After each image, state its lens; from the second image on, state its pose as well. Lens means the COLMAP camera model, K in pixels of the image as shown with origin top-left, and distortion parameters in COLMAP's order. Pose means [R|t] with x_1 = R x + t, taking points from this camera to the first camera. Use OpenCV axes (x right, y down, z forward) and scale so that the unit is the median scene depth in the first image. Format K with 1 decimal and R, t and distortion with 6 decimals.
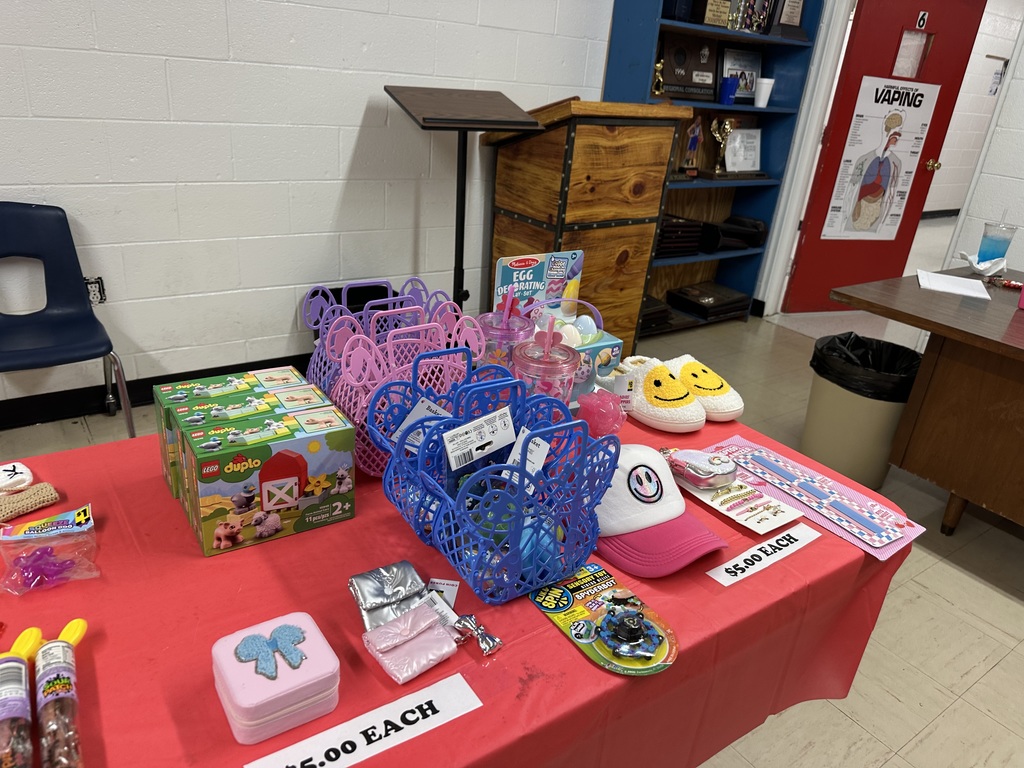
lens RADIAL K [[724.2, 0, 510.6], [0, 724.2, 384.1], [0, 0, 1]] dist [0.029779, -0.046284]
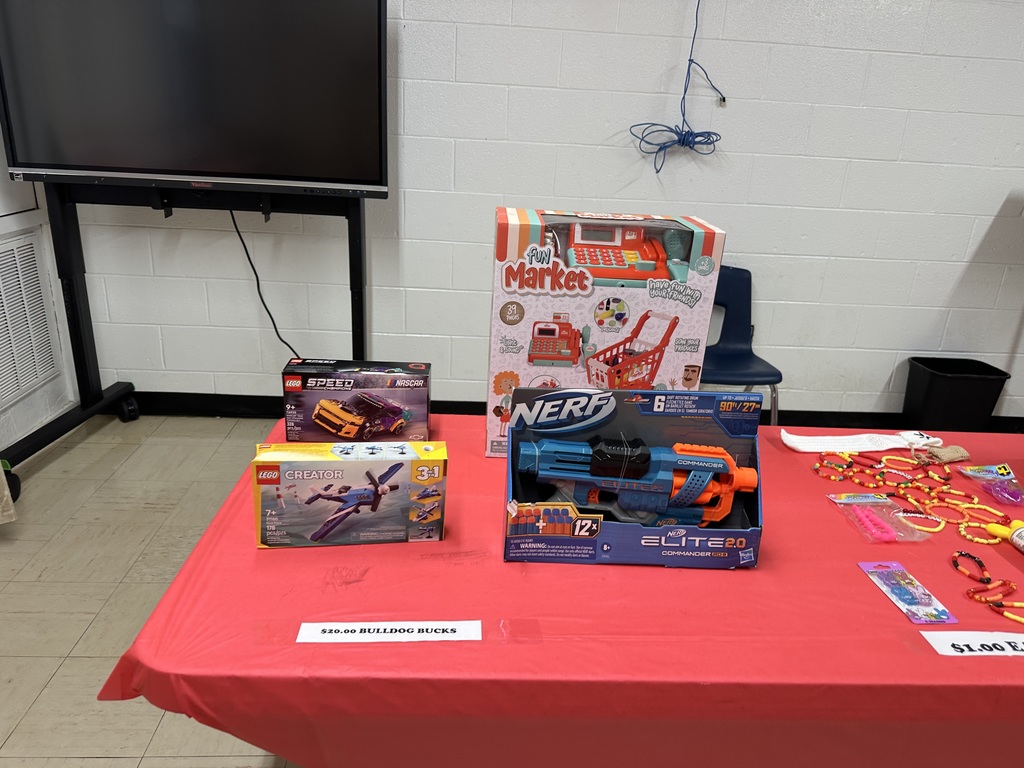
lens RADIAL K [[724.2, 0, 510.3], [0, 724.2, 384.5], [0, 0, 1]] dist [0.029779, -0.046284]
pose [[0.849545, 0.142618, -0.507871, -0.244370], [-0.195101, 0.979440, -0.051315, 0.096772], [0.490111, 0.142680, 0.859903, -0.274361]]
